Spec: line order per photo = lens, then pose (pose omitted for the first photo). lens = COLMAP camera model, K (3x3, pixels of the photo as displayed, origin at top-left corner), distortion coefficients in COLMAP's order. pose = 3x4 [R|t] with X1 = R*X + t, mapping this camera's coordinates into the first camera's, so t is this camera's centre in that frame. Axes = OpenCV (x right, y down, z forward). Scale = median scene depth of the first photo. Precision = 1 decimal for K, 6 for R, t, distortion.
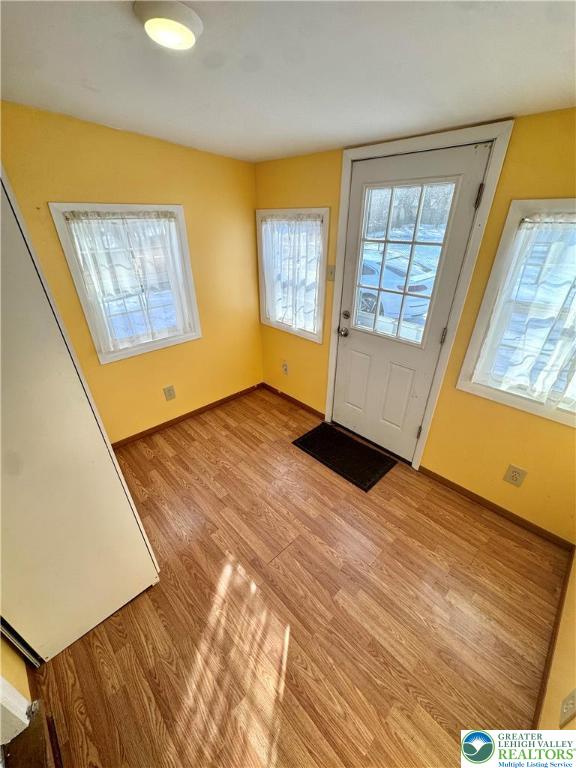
lens RADIAL K [[306.4, 0, 288.5], [0, 306.4, 385.3], [0, 0, 1]] dist [-0.000587, -0.000174]
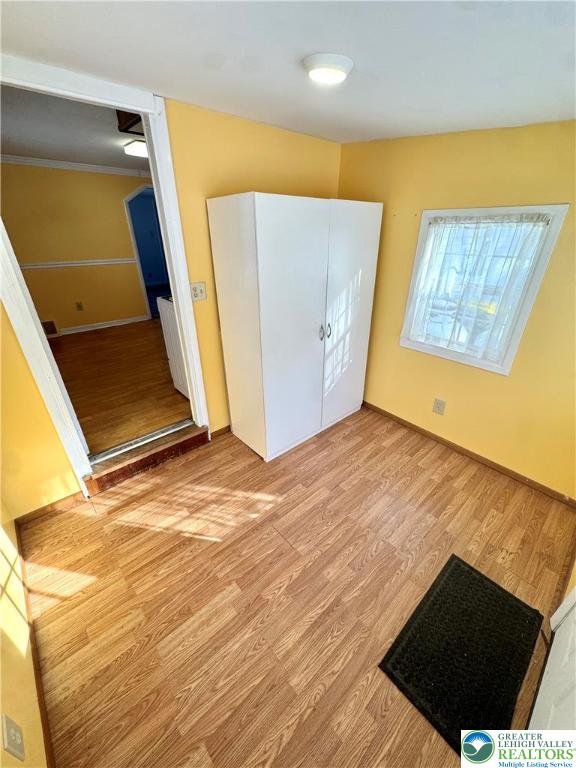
lens RADIAL K [[306.4, 0, 288.1], [0, 306.4, 384.7], [0, 0, 1]] dist [-0.000587, -0.000174]
pose [[-0.041780, 0.455280, -0.889367, 0.662279], [-0.481225, 0.770923, 0.417253, -0.296407], [0.875601, 0.445419, 0.186884, 0.584313]]
